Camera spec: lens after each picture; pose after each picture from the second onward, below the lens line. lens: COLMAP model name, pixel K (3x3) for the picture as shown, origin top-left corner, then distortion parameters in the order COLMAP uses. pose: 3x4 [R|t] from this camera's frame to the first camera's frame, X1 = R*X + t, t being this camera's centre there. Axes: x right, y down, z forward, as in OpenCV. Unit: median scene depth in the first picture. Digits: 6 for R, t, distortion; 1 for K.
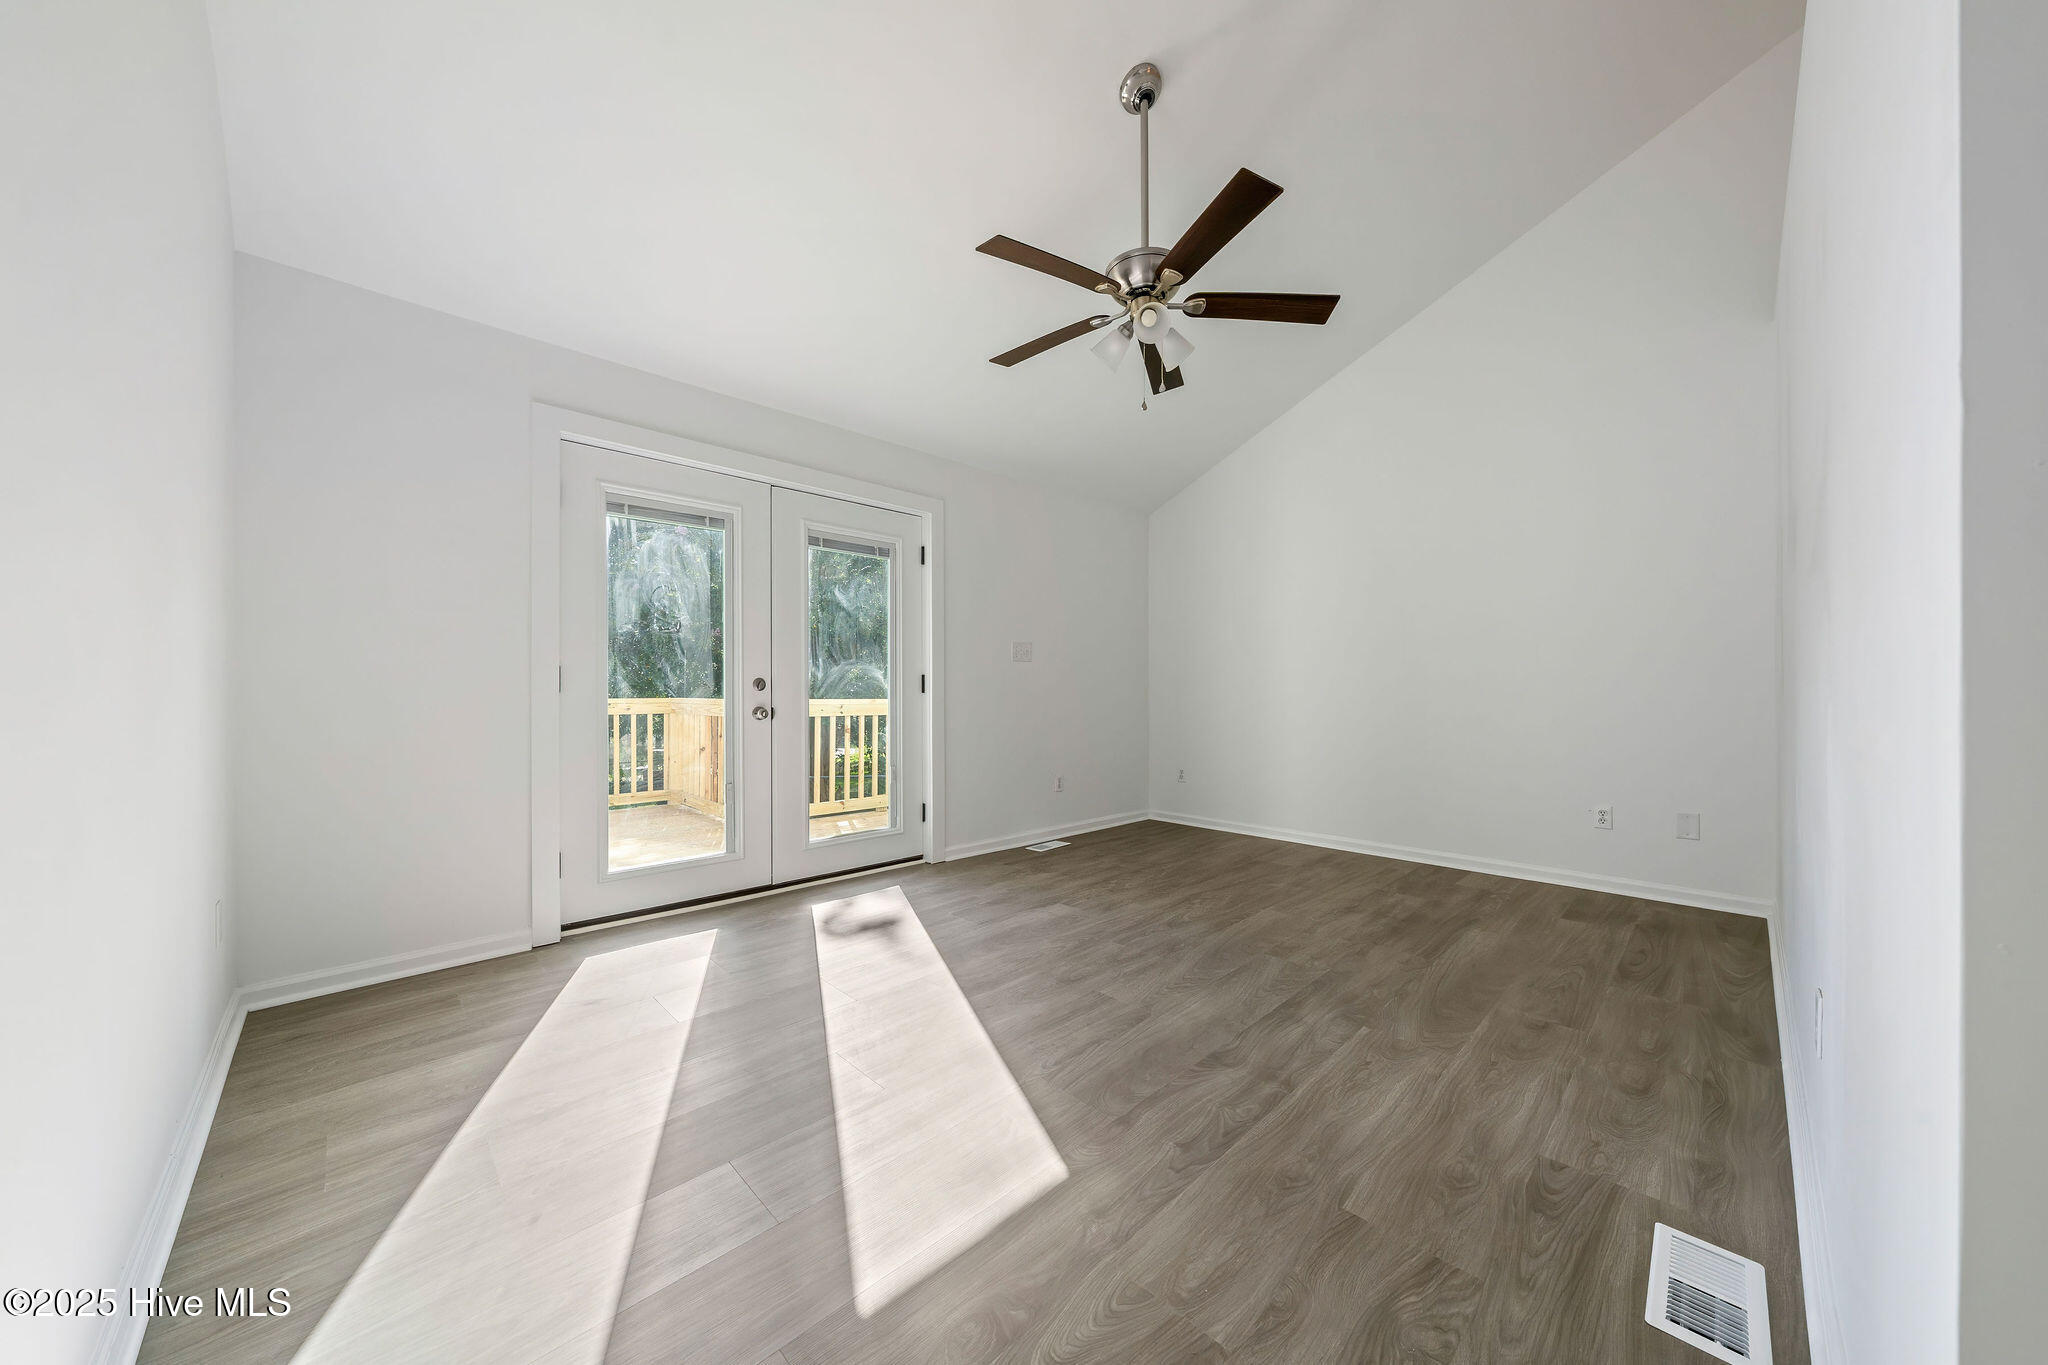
lens RADIAL K [[694.1, 0, 1017.6], [0, 694.1, 694.7], [0, 0, 1]] dist [-0.001497, 0.000104]
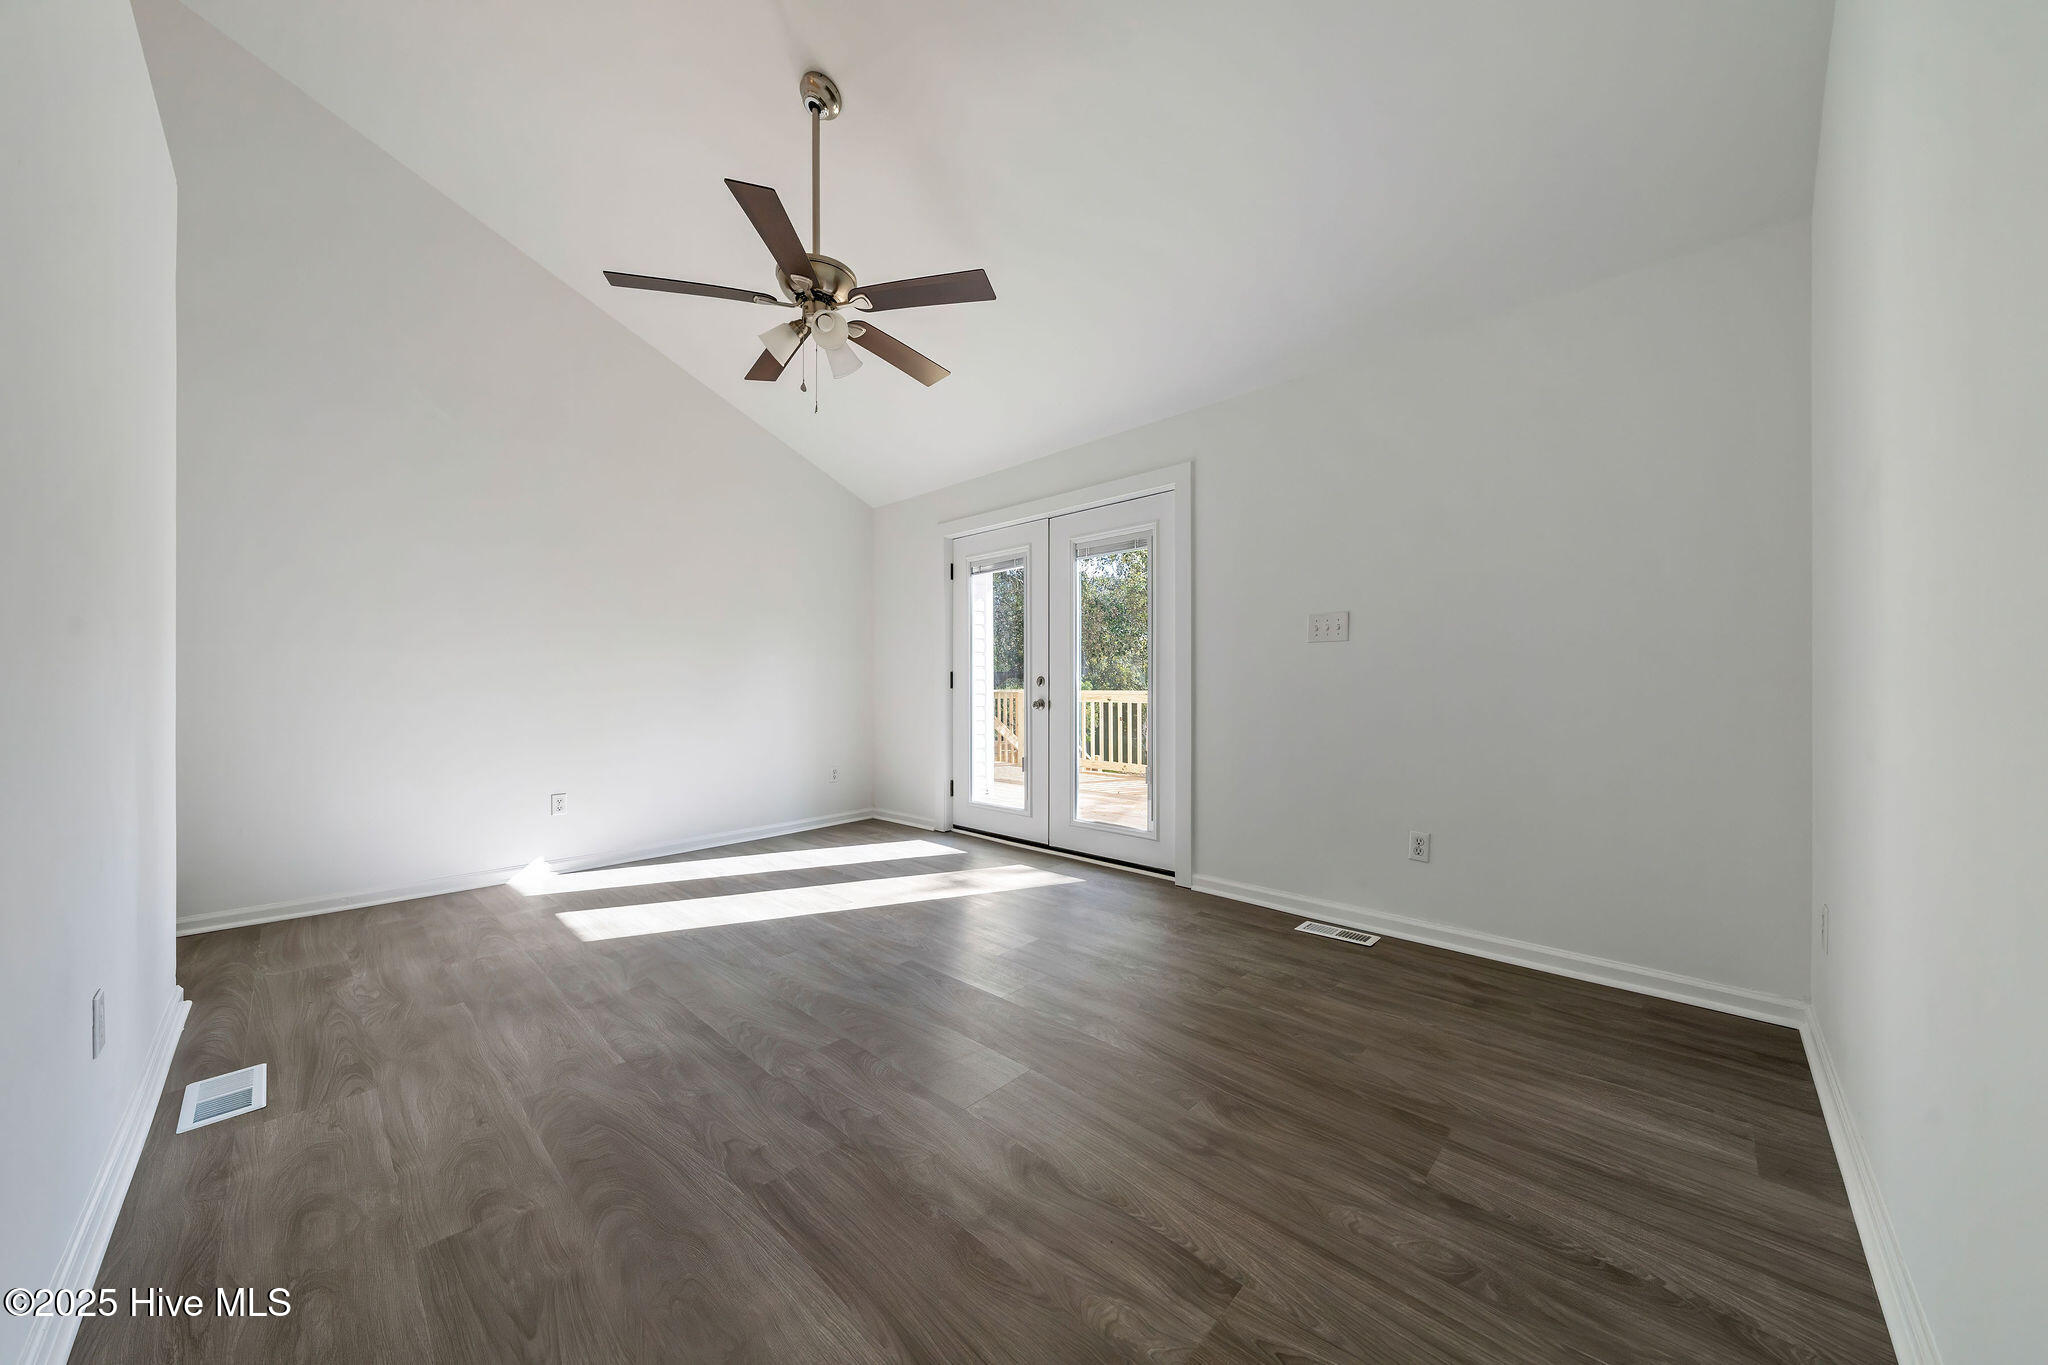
lens RADIAL K [[694.1, 0, 1017.6], [0, 694.1, 694.7], [0, 0, 1]] dist [-0.001497, 0.000104]
pose [[0.038976, 0.011931, -0.999169, 1.255376], [0.000931, 0.999928, 0.011977, -0.010860], [0.999240, -0.001397, 0.038962, 1.307507]]
